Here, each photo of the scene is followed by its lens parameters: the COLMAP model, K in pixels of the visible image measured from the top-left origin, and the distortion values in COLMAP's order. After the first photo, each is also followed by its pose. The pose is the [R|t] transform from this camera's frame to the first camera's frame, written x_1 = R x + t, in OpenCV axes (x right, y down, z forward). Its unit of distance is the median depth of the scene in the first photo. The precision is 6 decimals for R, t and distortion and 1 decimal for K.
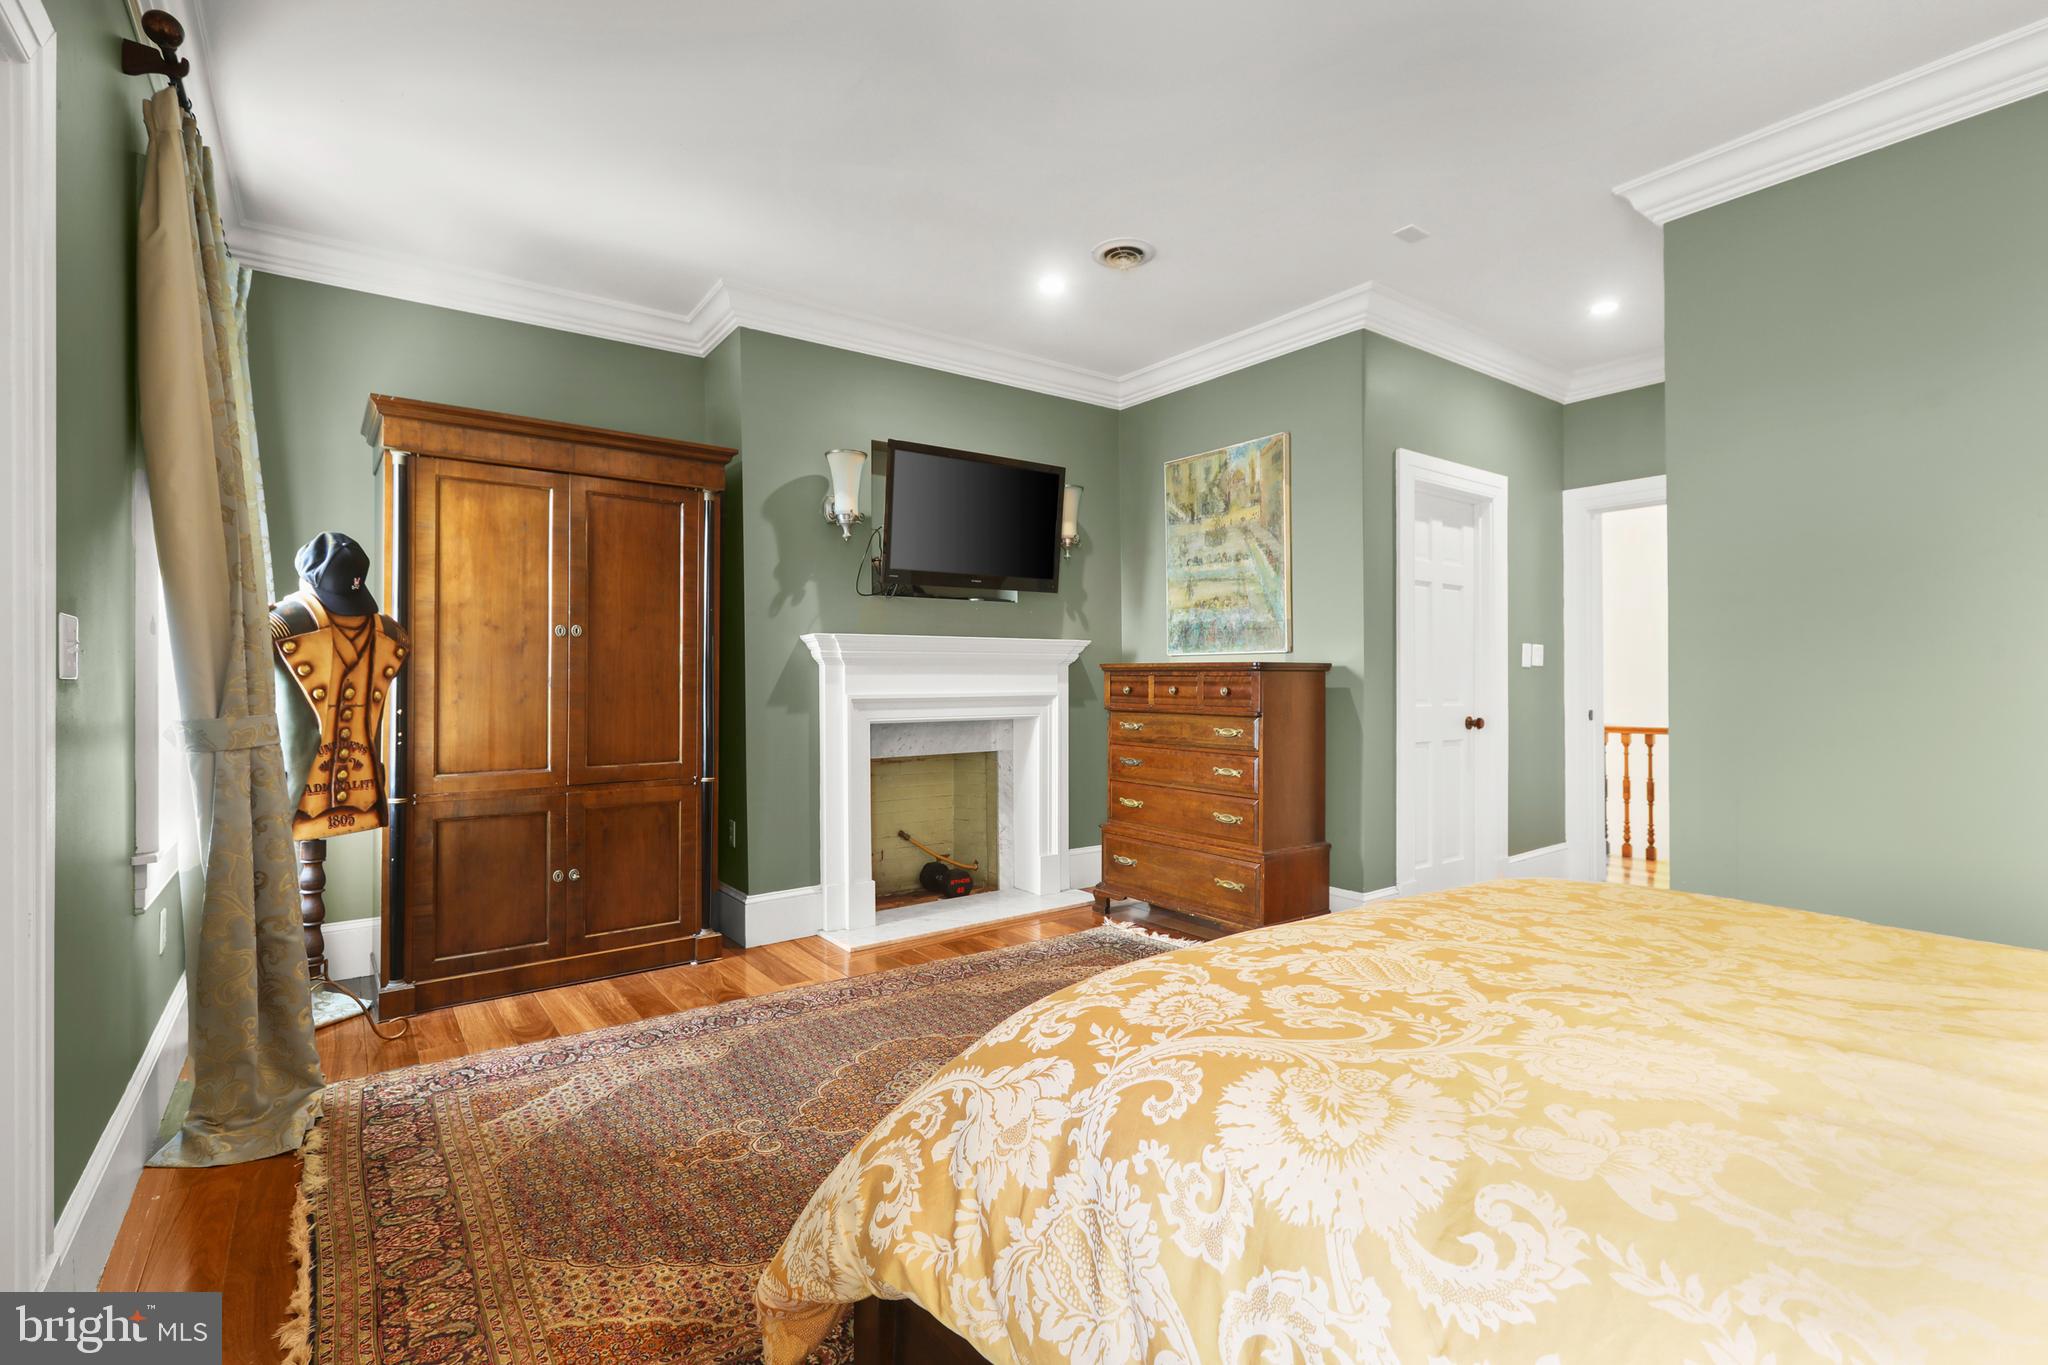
lens RADIAL K [[930.1, 0, 1024.0], [0, 930.1, 682.5], [0, 0, 1]] dist [-0.000024, 0.000233]
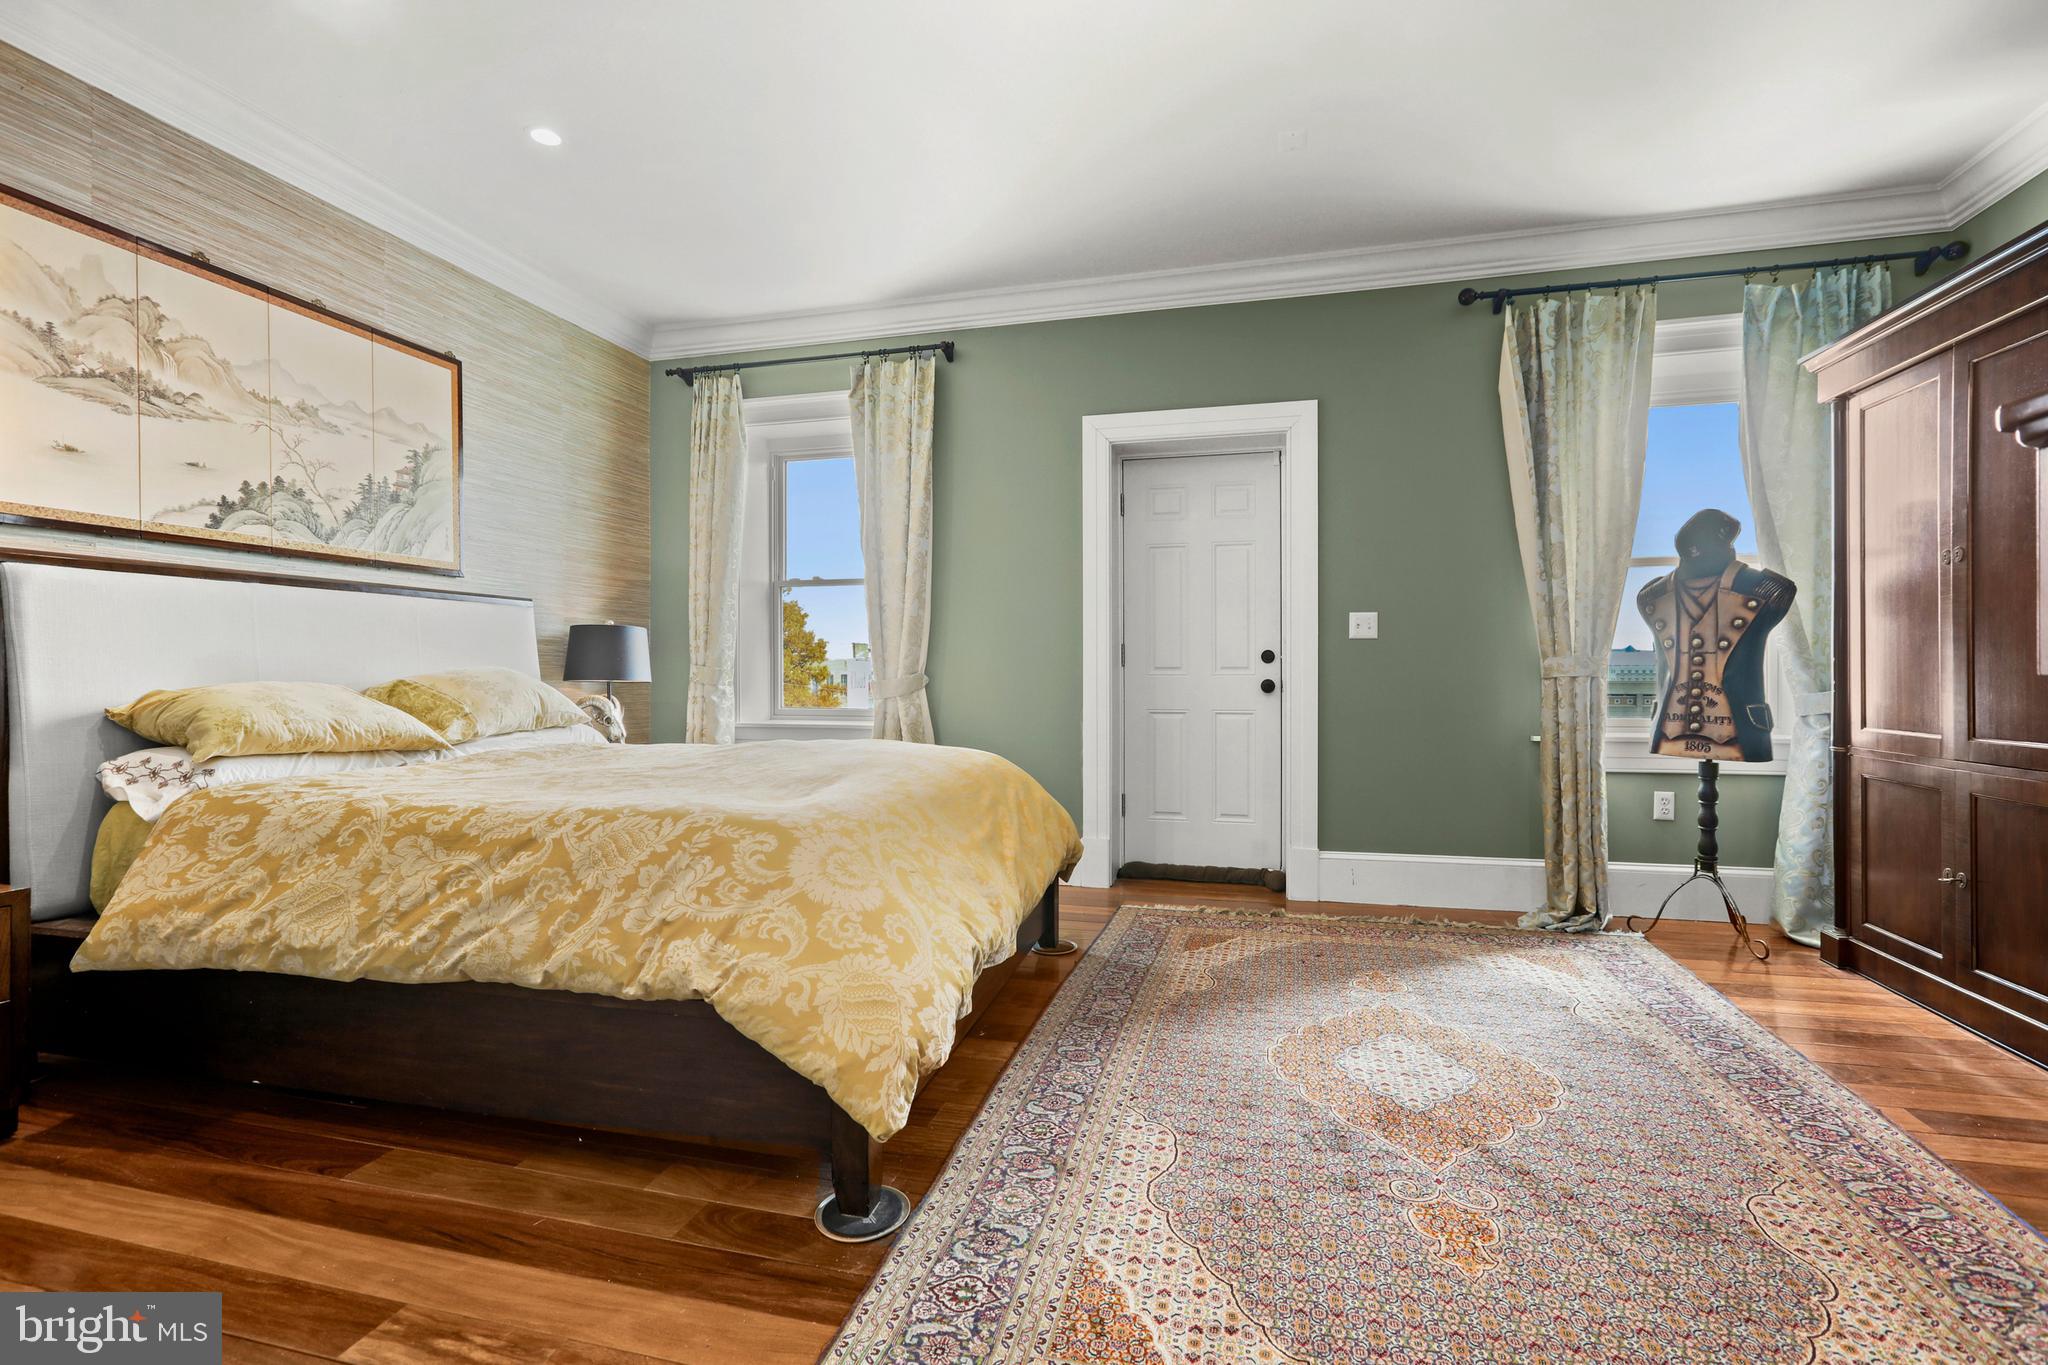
lens RADIAL K [[930.1, 0, 1024.0], [0, 930.1, 682.5], [0, 0, 1]] dist [-0.000024, 0.000233]
pose [[-0.779431, 0.010247, -0.626405, 0.714162], [0.001319, 0.999891, 0.014717, 0.044610], [0.626487, 0.010645, -0.779359, 1.384132]]
